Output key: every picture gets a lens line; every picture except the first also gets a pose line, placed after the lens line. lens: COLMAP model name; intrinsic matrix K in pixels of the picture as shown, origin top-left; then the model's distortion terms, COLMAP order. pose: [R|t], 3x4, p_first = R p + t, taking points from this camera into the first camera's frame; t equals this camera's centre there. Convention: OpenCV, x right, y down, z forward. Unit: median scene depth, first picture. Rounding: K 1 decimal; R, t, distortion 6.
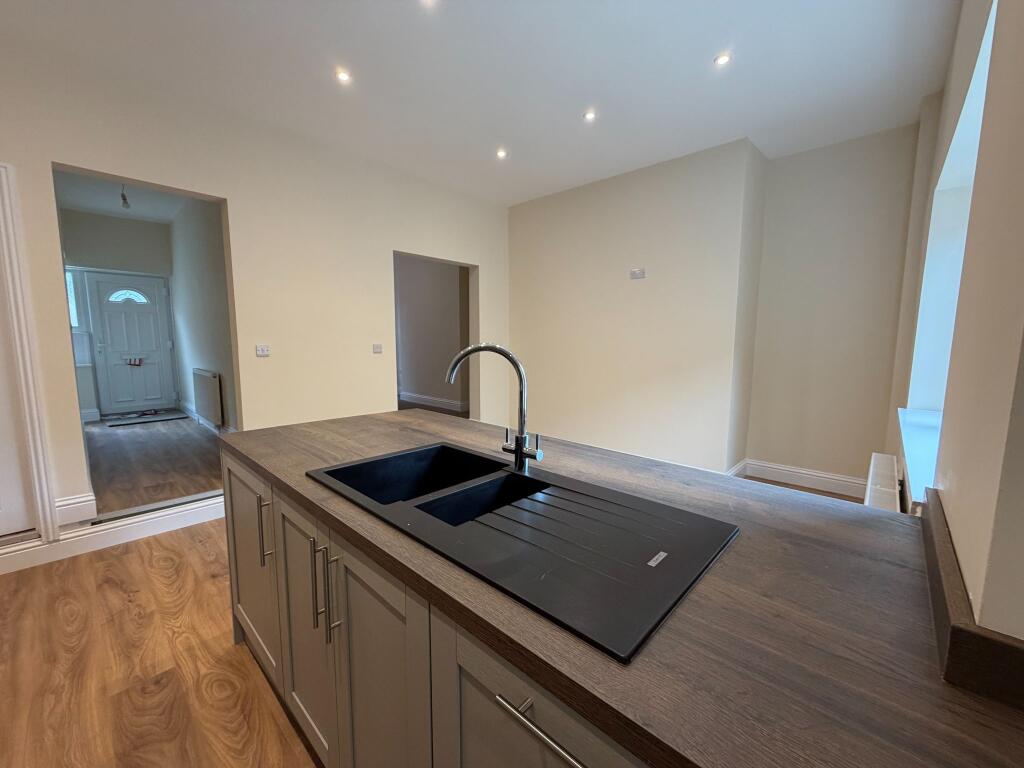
lens RADIAL K [[410.0, 0, 508.4], [0, 410.0, 385.2], [0, 0, 1]] dist [0.004539, -0.000710]
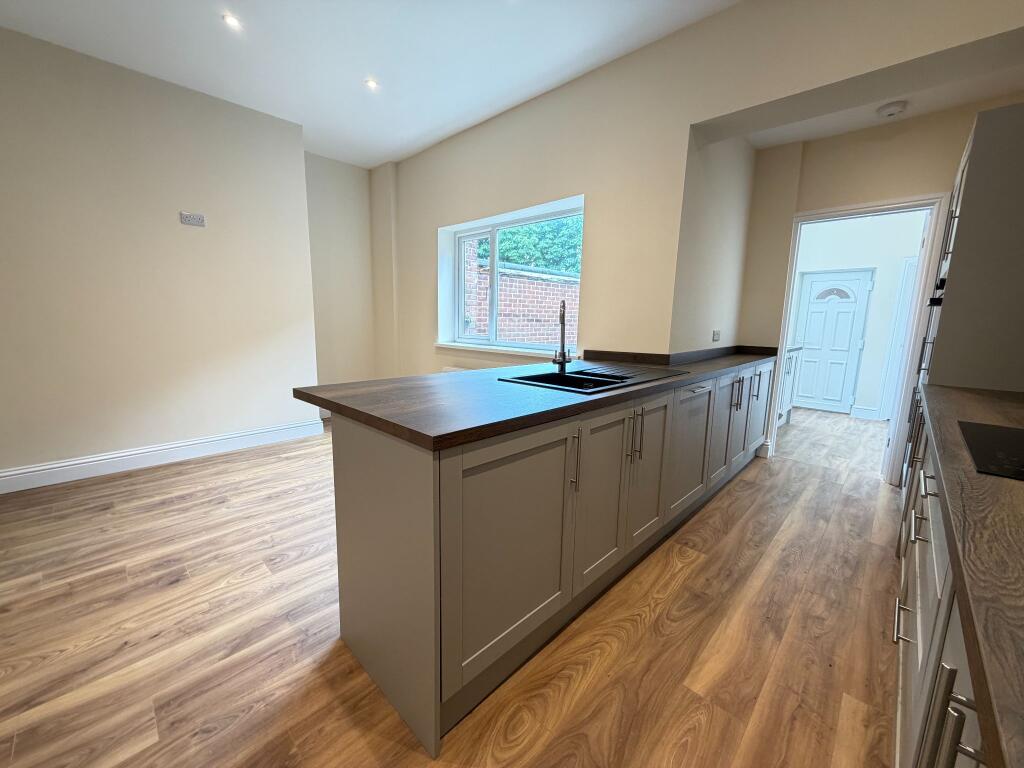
lens RADIAL K [[410.0, 0, 508.7], [0, 410.0, 383.7], [0, 0, 1]] dist [0.004539, -0.000710]
pose [[0.013879, -0.162003, 0.986693, -1.503888], [0.097338, 0.982320, 0.159916, -0.041076], [-0.995155, 0.093823, 0.029402, 1.022676]]
